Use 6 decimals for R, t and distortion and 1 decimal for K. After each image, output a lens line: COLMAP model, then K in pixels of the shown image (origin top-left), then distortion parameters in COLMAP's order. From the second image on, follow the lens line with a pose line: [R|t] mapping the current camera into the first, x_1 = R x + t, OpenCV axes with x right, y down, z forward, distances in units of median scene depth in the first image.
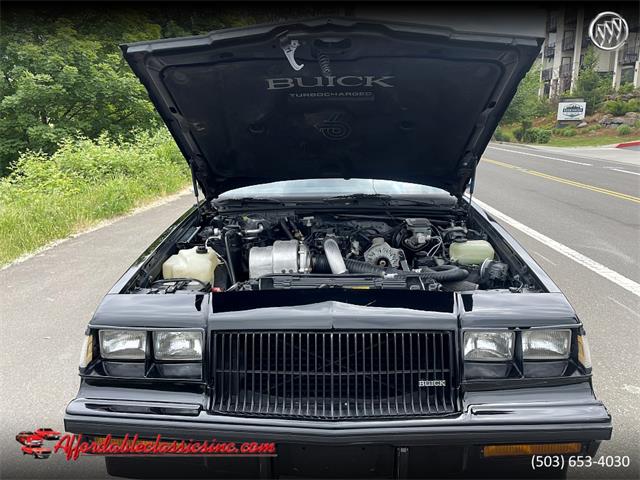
lens RADIAL K [[487.8, 0, 322.0], [0, 487.8, 234.7], [0, 0, 1]] dist [0.053383, -0.081516]
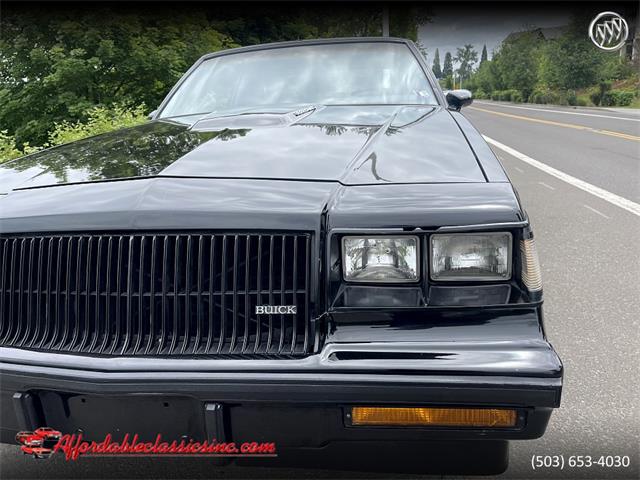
lens RADIAL K [[464.1, 0, 320.1], [0, 464.1, 240.5], [0, 0, 1]] dist [0.135435, -0.161419]
pose [[0.988677, -0.013291, -0.149467, 0.358255], [0.021252, 0.998432, 0.051794, 0.168689], [0.148544, -0.054384, 0.987409, 0.372324]]
